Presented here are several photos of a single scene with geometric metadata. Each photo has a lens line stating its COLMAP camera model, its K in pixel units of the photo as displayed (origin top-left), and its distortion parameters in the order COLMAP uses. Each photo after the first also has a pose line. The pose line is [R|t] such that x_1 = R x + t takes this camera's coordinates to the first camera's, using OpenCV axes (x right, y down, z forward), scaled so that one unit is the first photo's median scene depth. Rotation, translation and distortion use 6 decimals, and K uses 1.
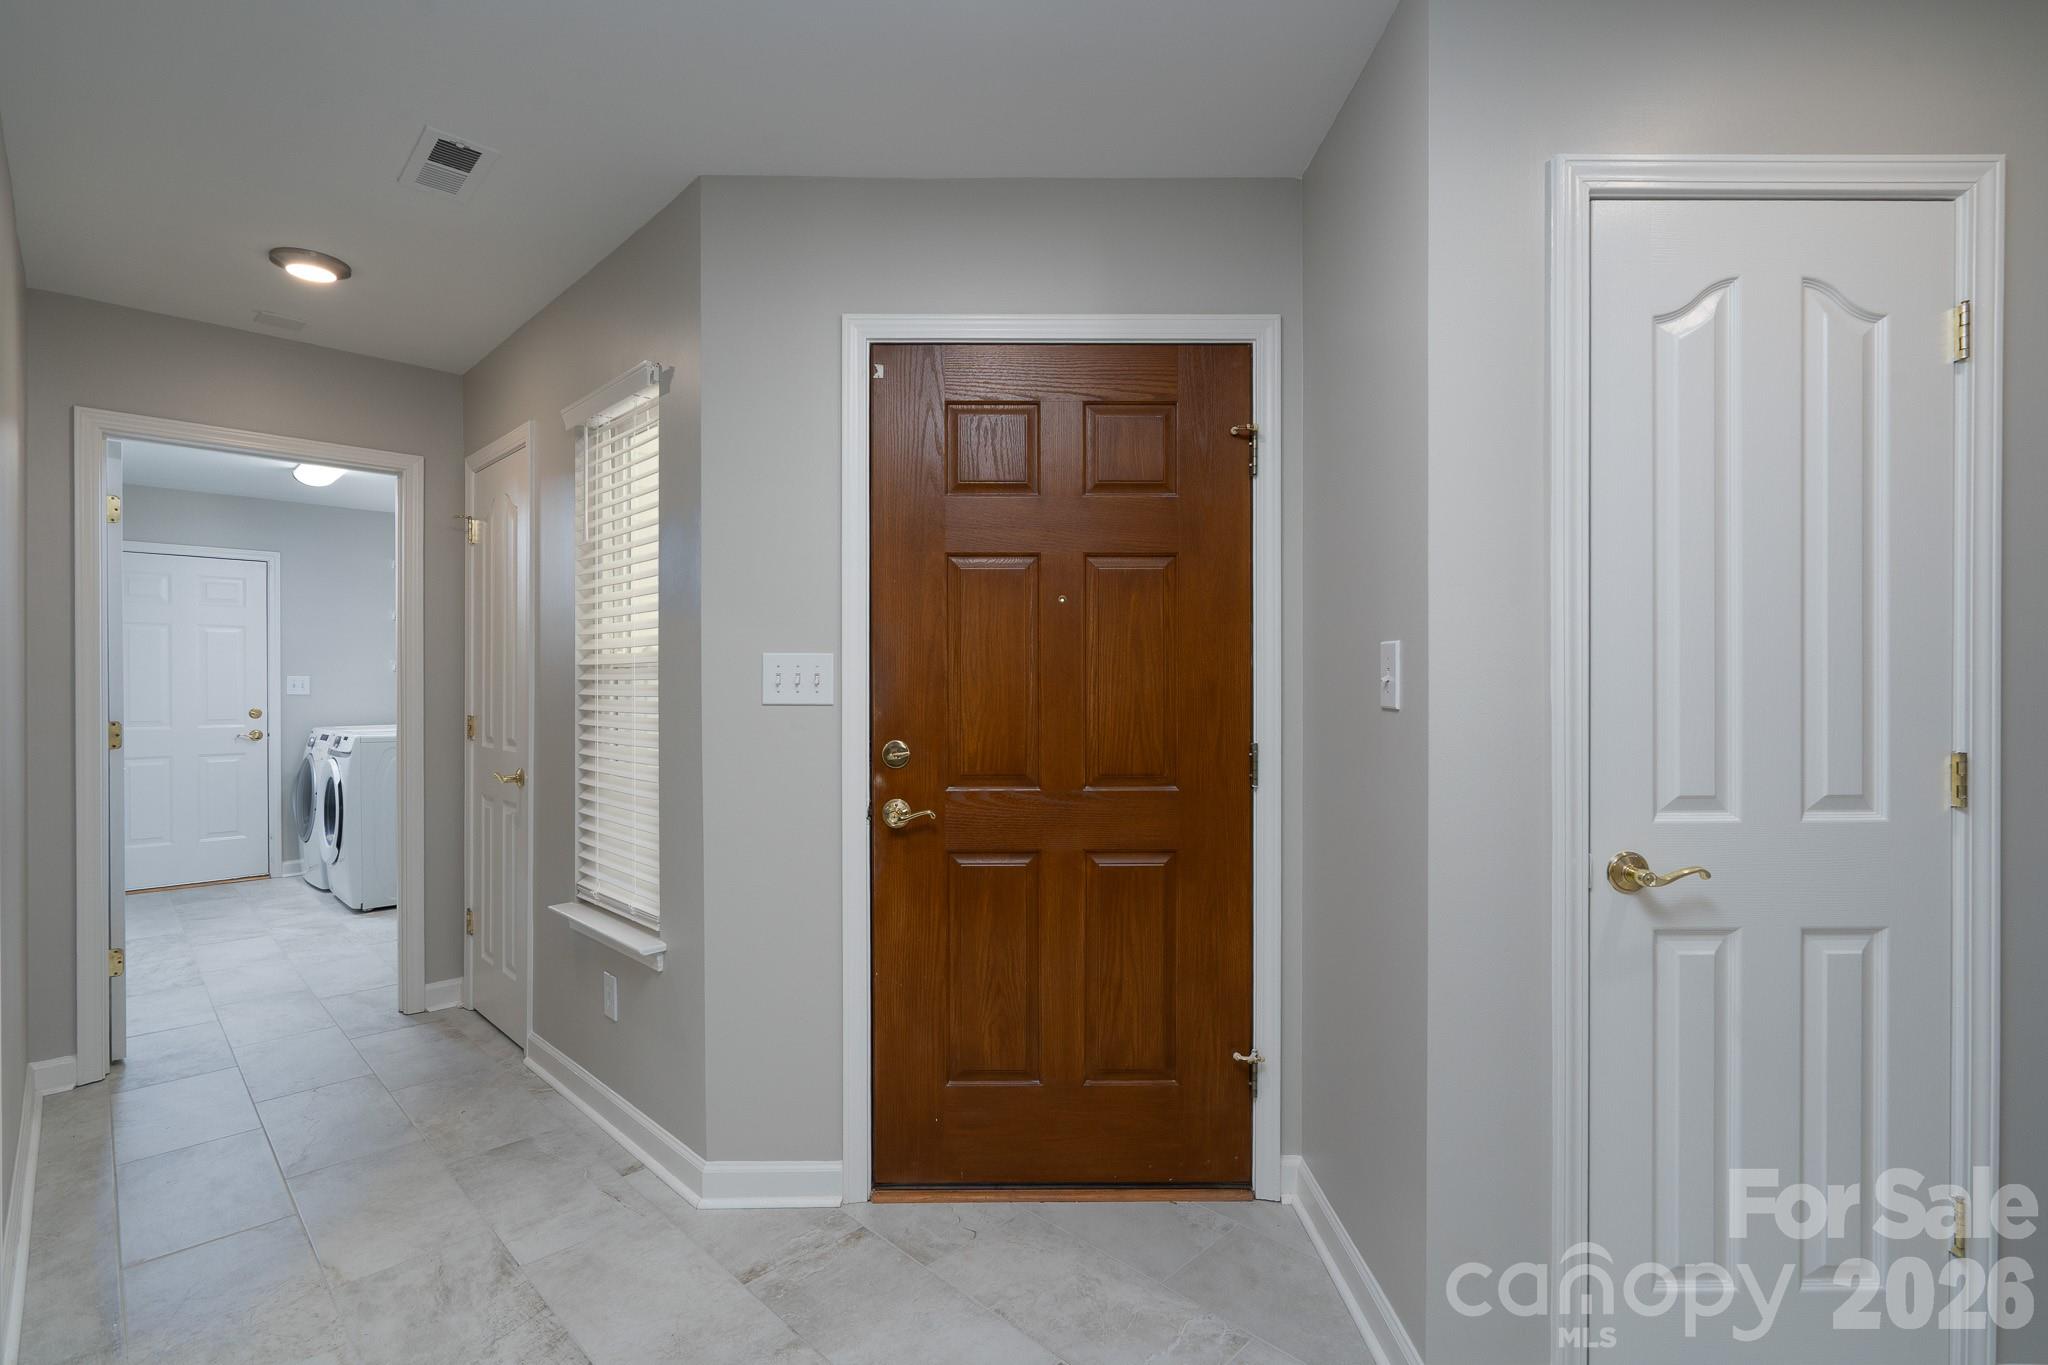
lens RADIAL K [[939.7, 0, 972.3], [0, 939.7, 685.7], [0, 0, 1]] dist [-0.001719, -0.002176]
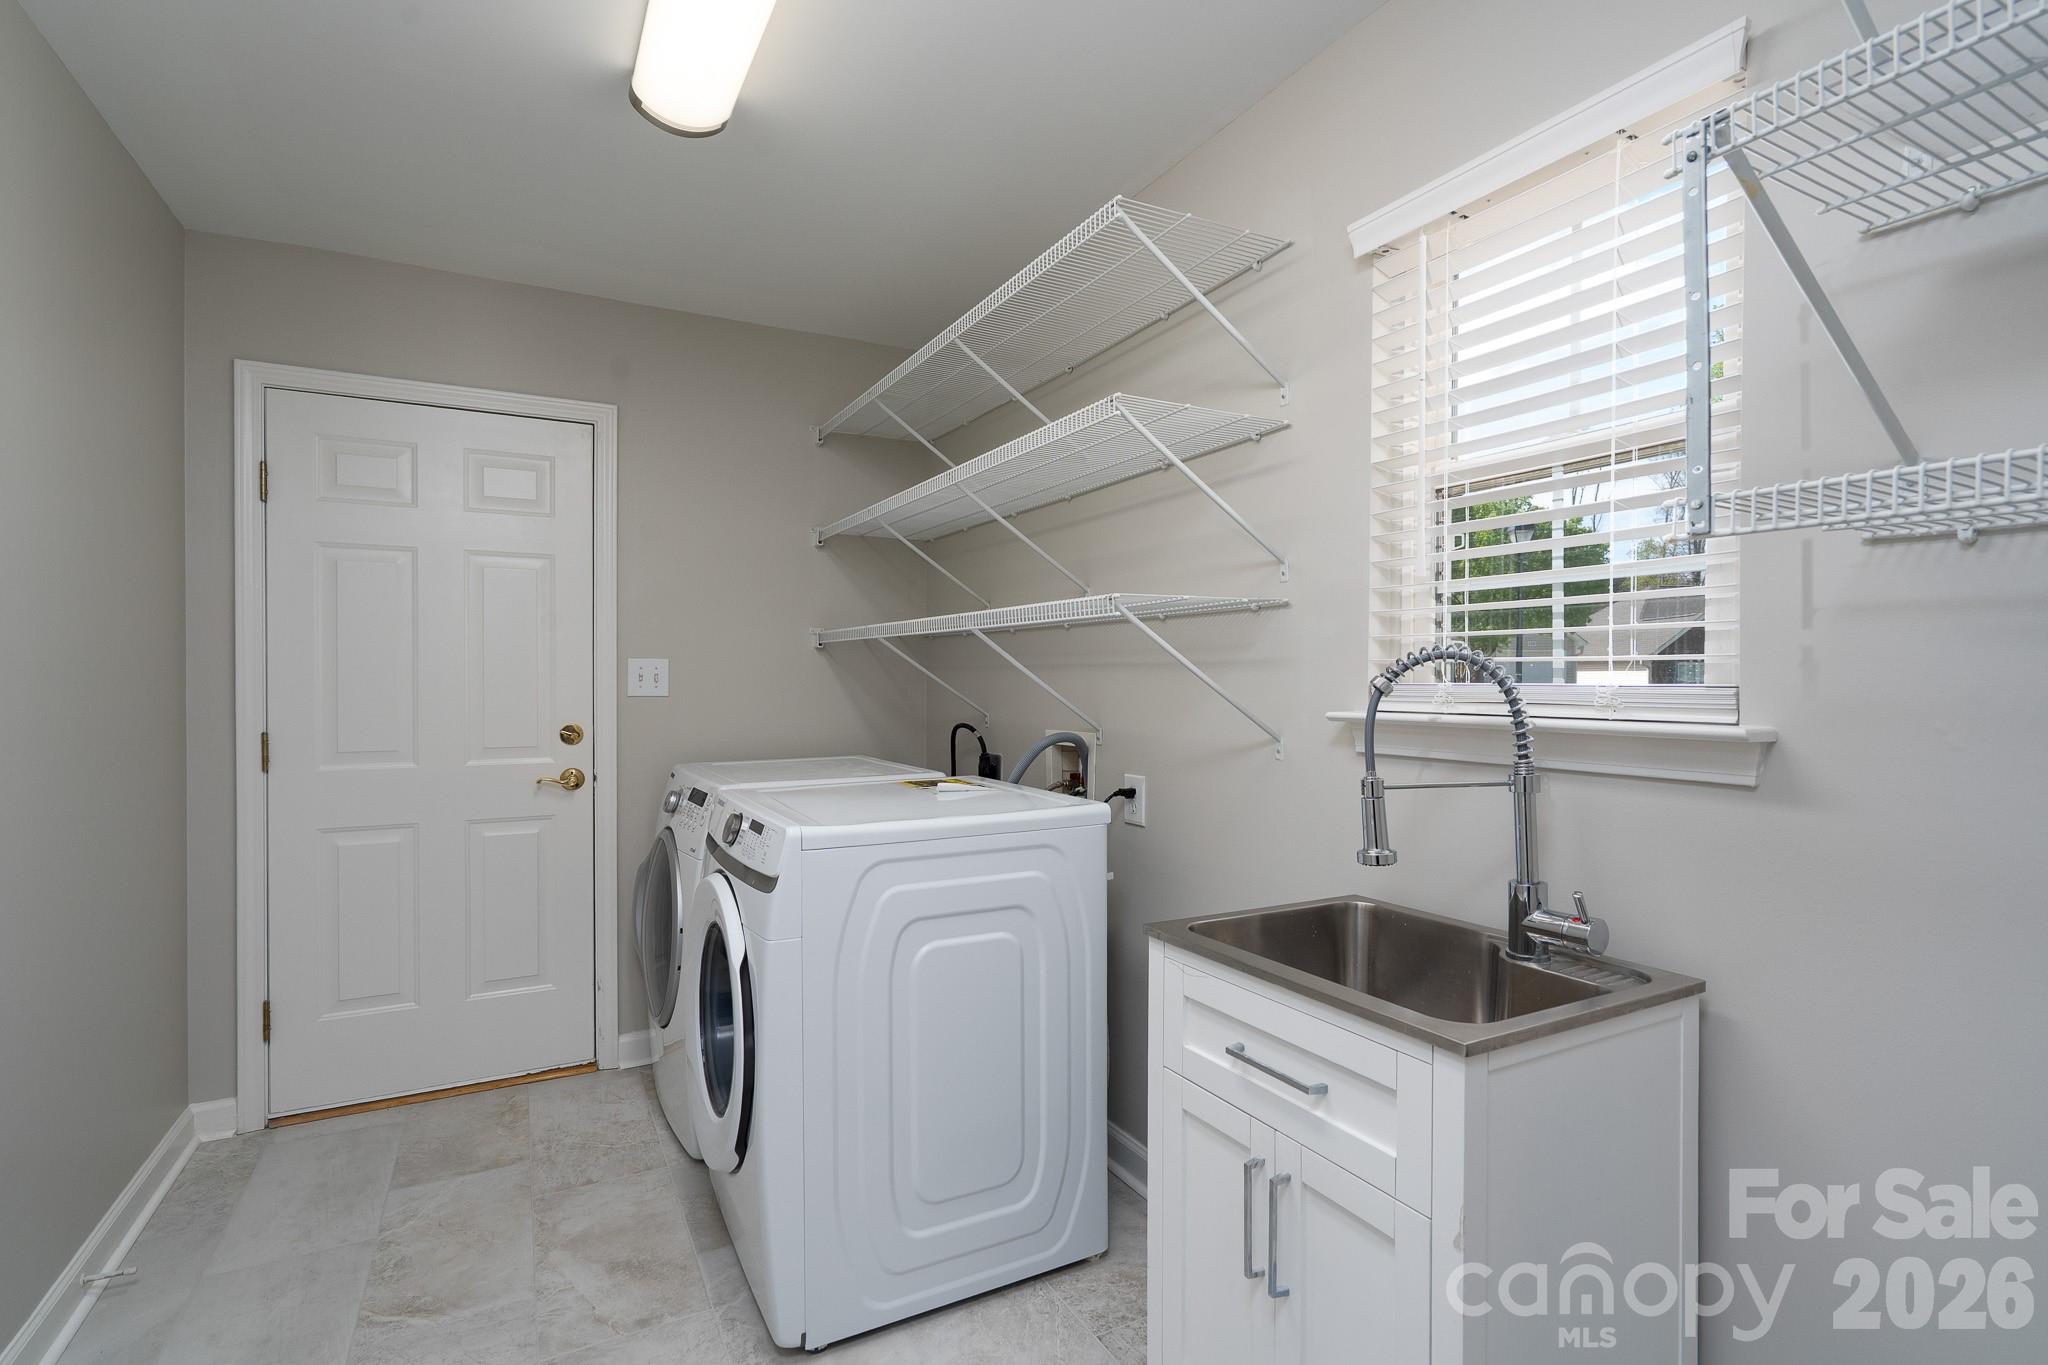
lens RADIAL K [[939.7, 0, 1016.1], [0, 939.7, 681.2], [0, 0, 1]] dist [-0.001719, -0.002176]
pose [[0.965796, -0.000882, -0.259303, -0.416423], [0.000067, 0.999995, -0.003150, 0.003524], [0.259305, 0.003024, 0.965791, 0.591532]]
